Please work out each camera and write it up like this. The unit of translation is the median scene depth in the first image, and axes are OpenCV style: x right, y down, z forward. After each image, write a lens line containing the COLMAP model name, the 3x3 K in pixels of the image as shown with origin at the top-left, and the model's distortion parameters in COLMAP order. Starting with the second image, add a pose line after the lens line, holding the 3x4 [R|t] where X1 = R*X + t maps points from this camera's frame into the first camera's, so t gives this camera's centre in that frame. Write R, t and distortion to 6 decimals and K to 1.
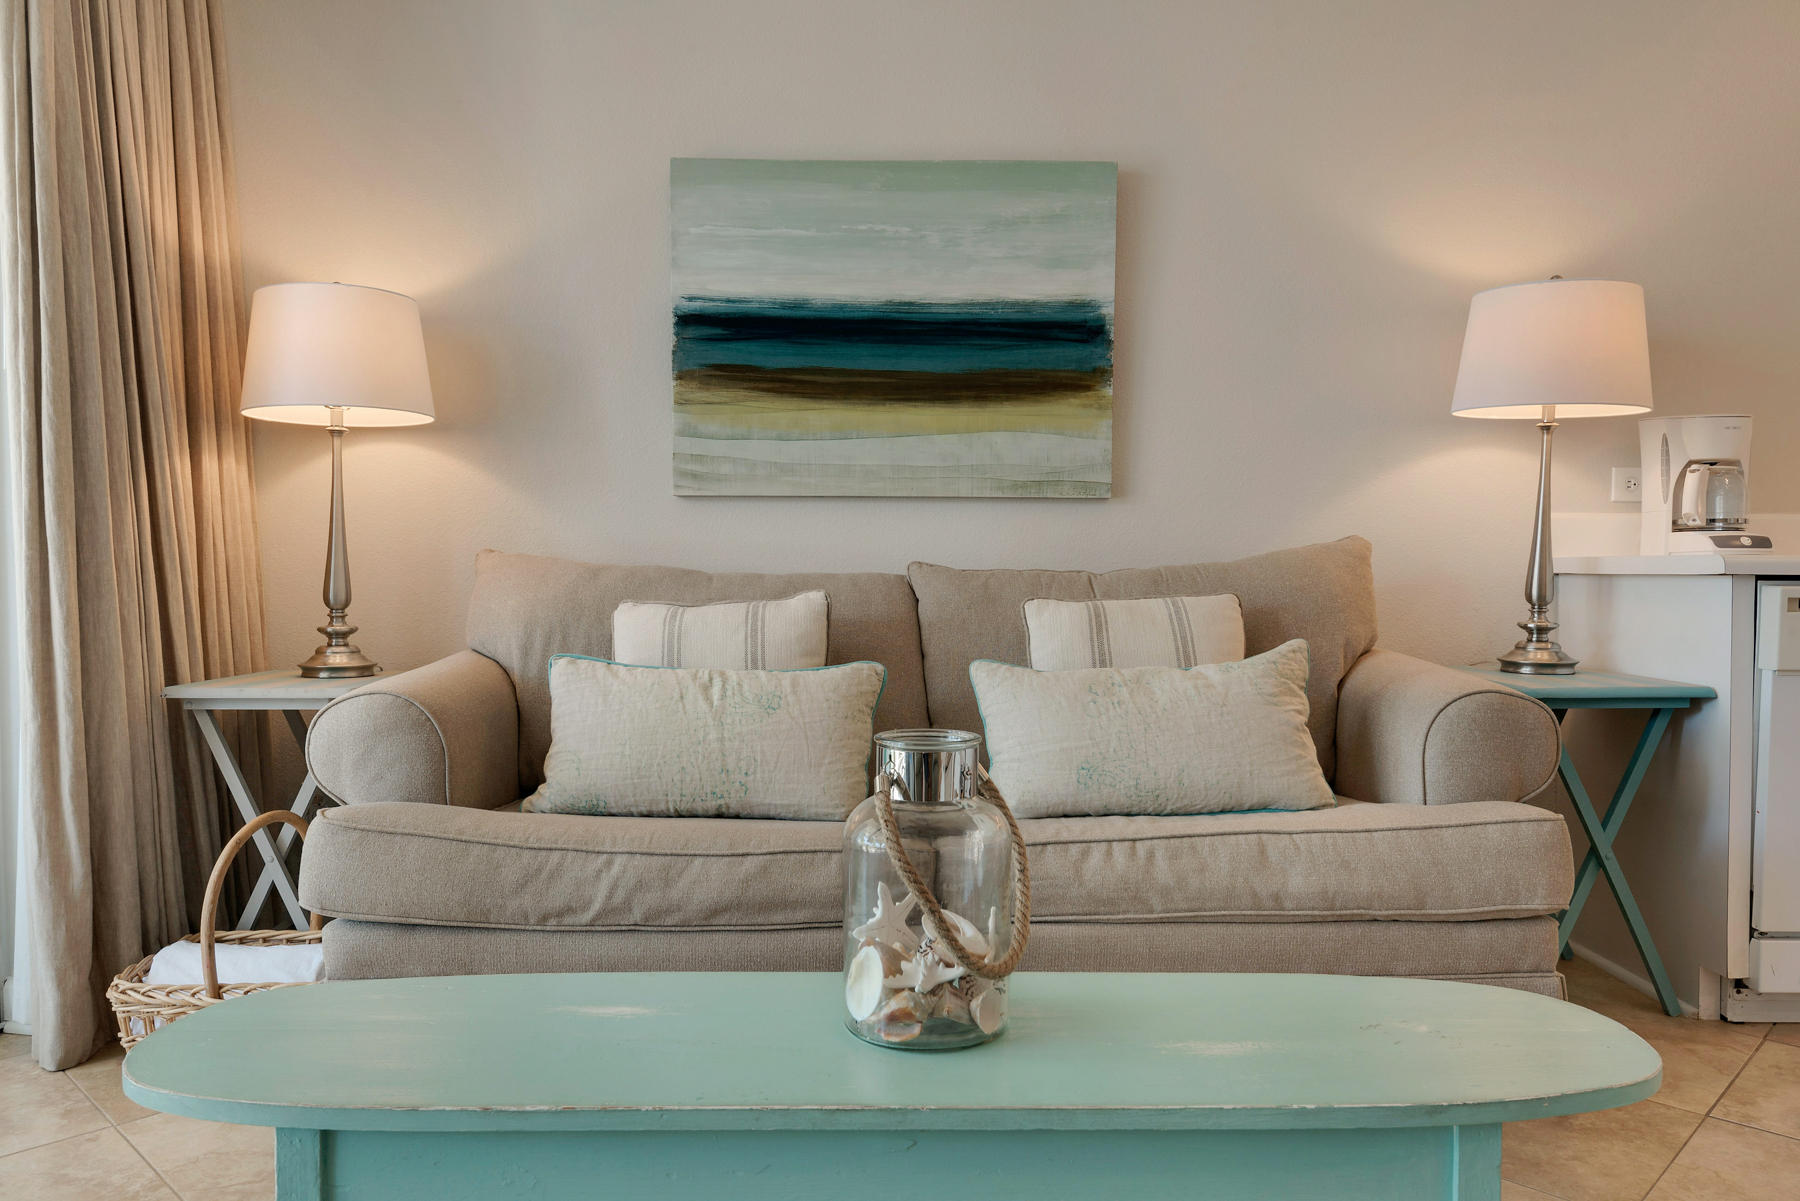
lens RADIAL K [[1251.2, 0, 900.0], [0, 1251.2, 600.5], [0, 0, 1]] dist [0.025172, -0.000791]
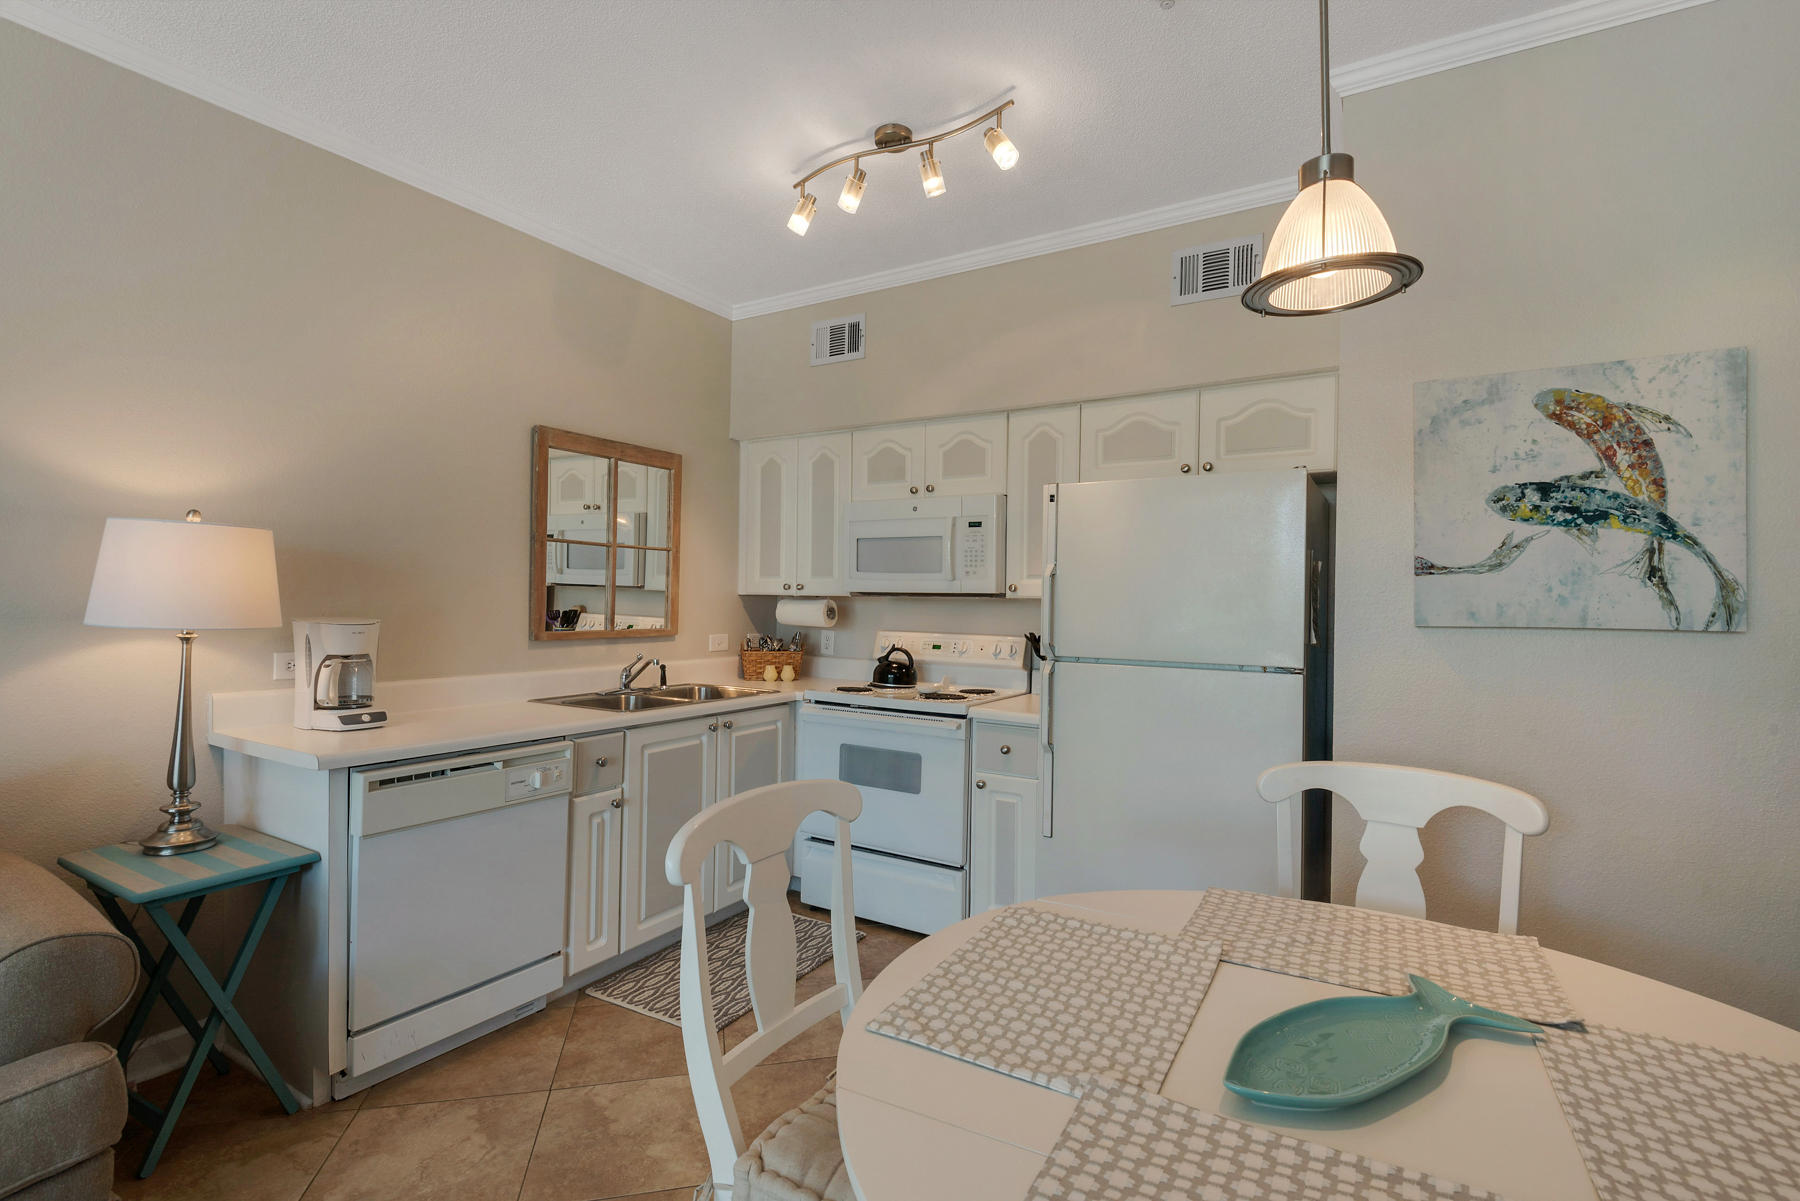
lens RADIAL K [[828.2, 0, 900.0], [0, 828.2, 600.5], [0, 0, 1]] dist [0.028205, -0.026213]
pose [[0.533437, 0.005698, 0.845821, 0.217255], [0.013763, 0.999786, -0.015415, -0.152648], [-0.845728, 0.019864, 0.533245, 0.034711]]
